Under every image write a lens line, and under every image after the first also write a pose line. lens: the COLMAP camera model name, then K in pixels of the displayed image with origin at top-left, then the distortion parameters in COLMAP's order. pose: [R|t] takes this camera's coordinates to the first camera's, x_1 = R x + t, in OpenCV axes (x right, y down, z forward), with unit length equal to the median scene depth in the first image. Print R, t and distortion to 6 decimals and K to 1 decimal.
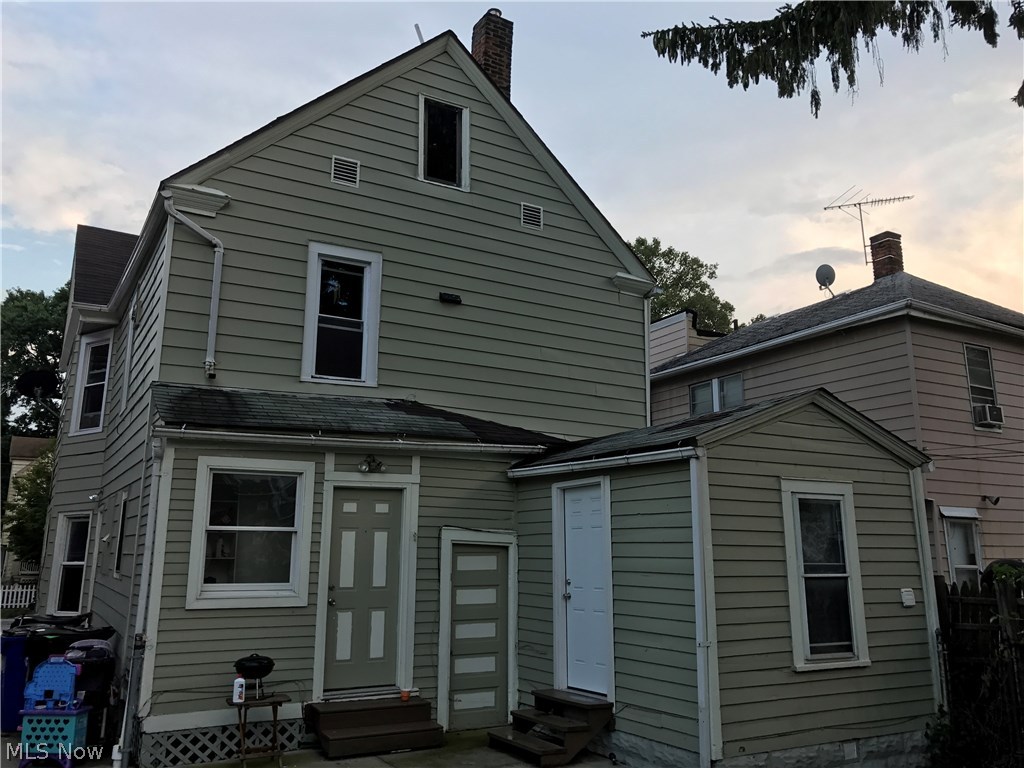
lens RADIAL K [[829.7, 0, 509.2], [0, 829.7, 372.8], [0, 0, 1]] dist [0.001679, -0.013267]
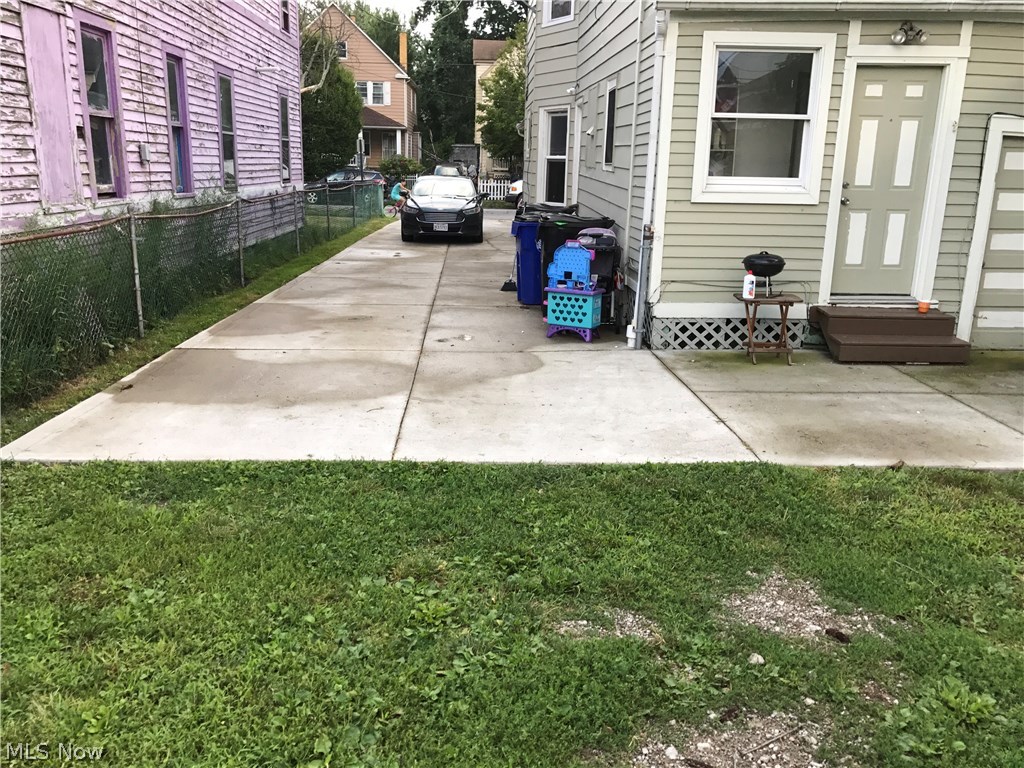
lens RADIAL K [[829.7, 0, 515.3], [0, 829.7, 384.8], [0, 0, 1]] dist [0.001679, -0.013267]
pose [[0.883463, 0.138151, -0.447669, -0.101693], [0.085479, 0.891965, 0.443951, 0.026638], [0.460637, -0.430480, 0.776209, 0.060726]]
